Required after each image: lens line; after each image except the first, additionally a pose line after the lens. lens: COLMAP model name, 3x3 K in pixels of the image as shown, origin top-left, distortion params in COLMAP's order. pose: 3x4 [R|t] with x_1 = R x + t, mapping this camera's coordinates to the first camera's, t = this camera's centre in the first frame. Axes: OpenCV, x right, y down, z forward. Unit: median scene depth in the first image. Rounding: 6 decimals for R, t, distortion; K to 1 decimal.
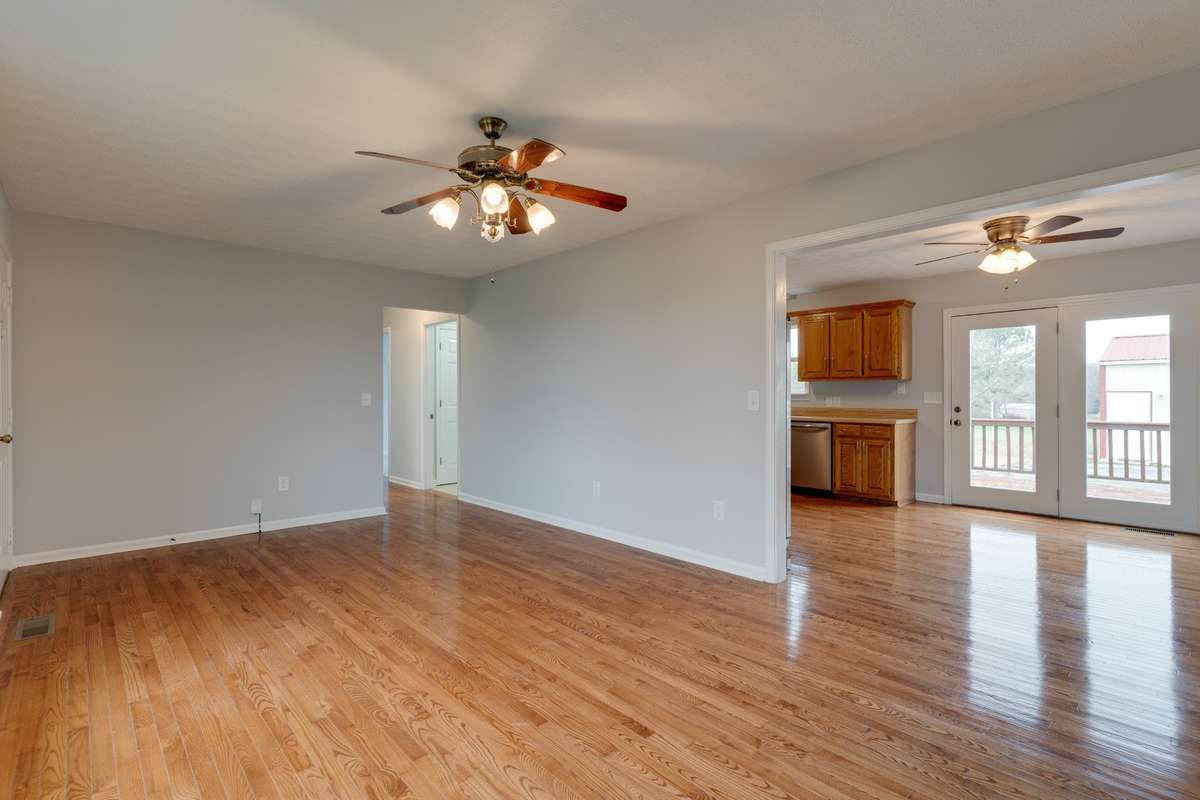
lens RADIAL K [[563.7, 0, 592.3], [0, 563.7, 392.2], [0, 0, 1]] dist [0.002334, -0.001371]
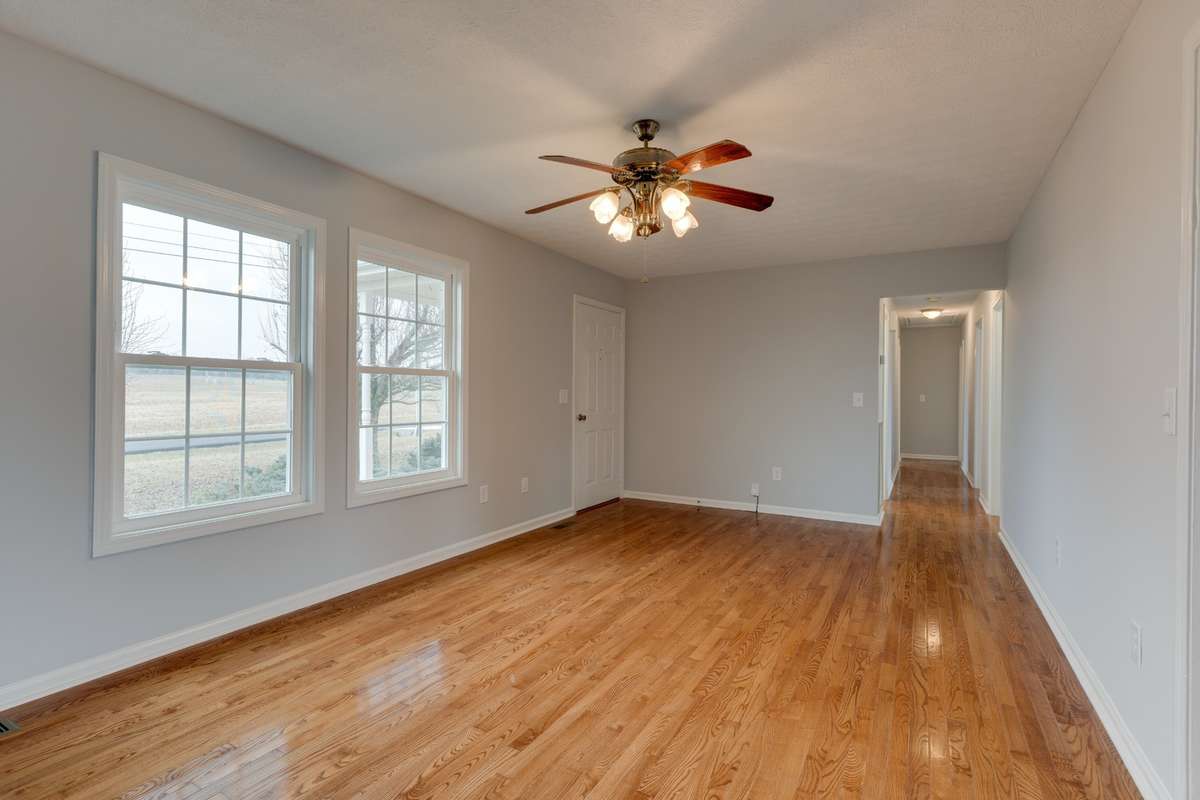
lens RADIAL K [[563.7, 0, 599.4], [0, 563.7, 396.1], [0, 0, 1]] dist [0.002334, -0.001371]
pose [[0.311216, 0.008723, -0.950299, 0.823823], [-0.005240, 0.999958, 0.007462, 0.003033], [0.950325, 0.002657, 0.311249, 0.656891]]
